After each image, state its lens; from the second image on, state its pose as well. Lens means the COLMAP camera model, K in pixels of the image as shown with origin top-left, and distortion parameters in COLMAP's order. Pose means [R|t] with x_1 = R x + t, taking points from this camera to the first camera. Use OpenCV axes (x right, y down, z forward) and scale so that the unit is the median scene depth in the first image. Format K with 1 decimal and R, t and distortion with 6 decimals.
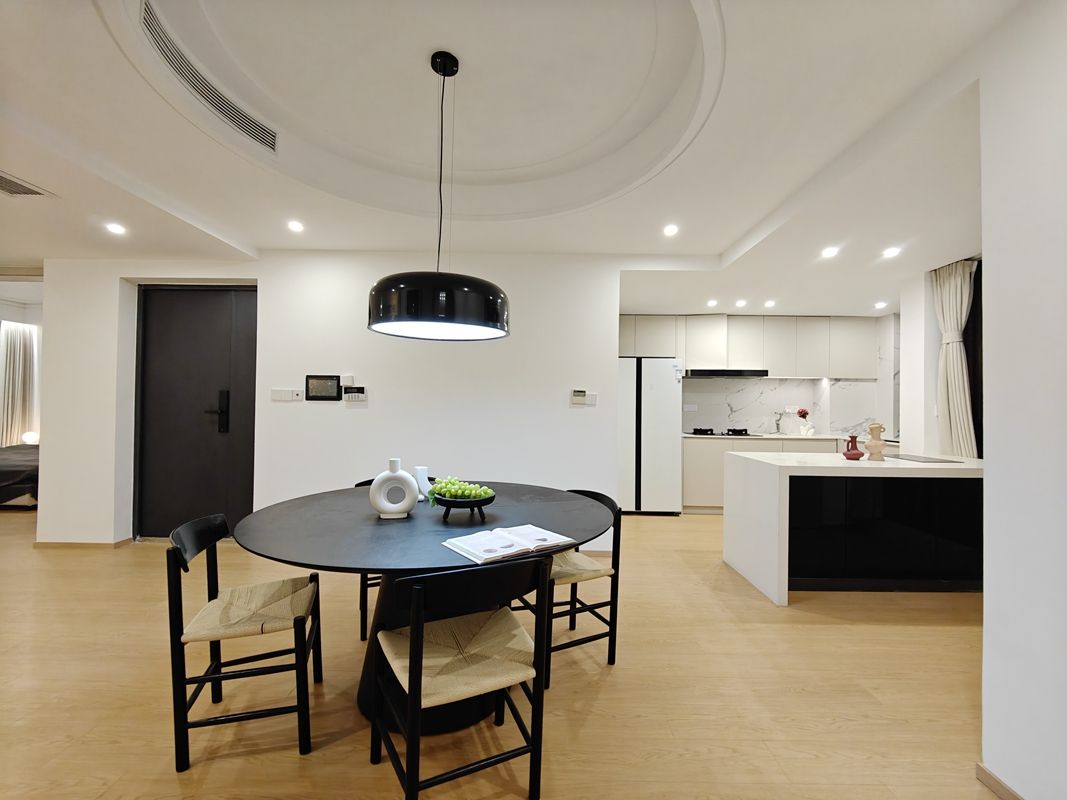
lens RADIAL K [[465.3, 0, 536.9], [0, 465.3, 400.4], [0, 0, 1]] dist [0.019607, -0.008106]
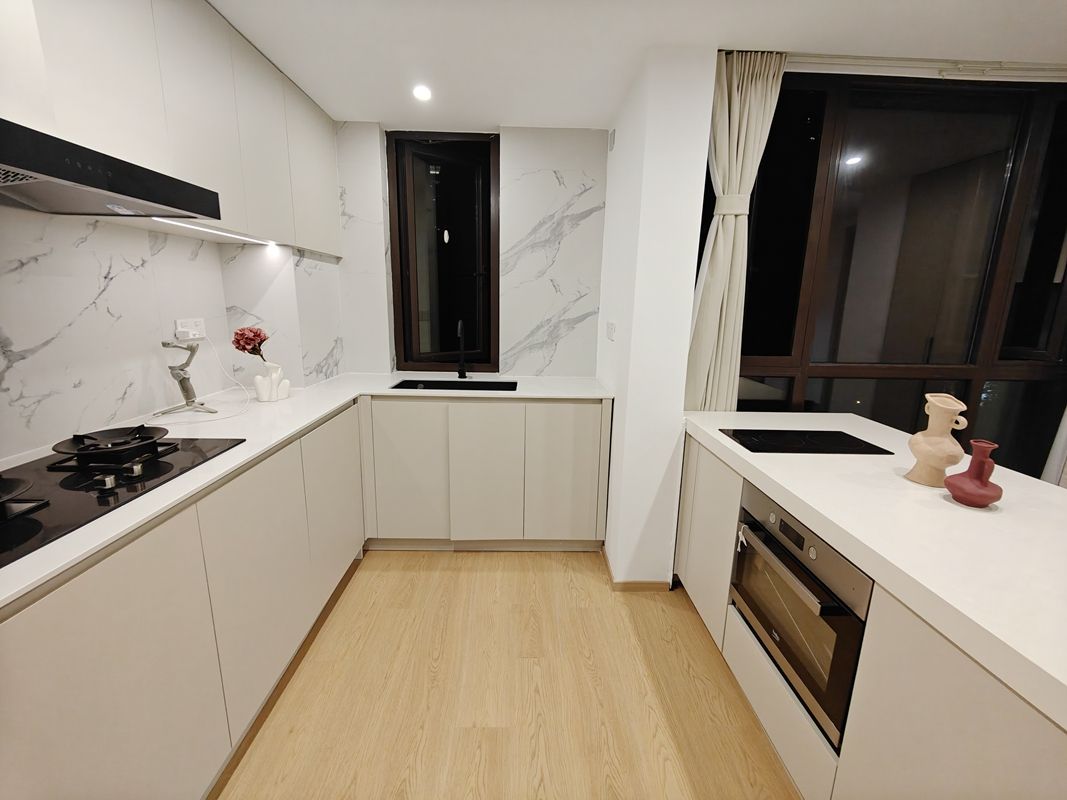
lens RADIAL K [[465.3, 0, 536.9], [0, 465.3, 400.4], [0, 0, 1]] dist [0.019607, -0.008106]
pose [[-0.057971, -0.216473, 0.974566, 0.199417], [-0.035030, 0.976048, 0.214718, -0.012108], [-0.997703, -0.021692, -0.064165, 0.817454]]
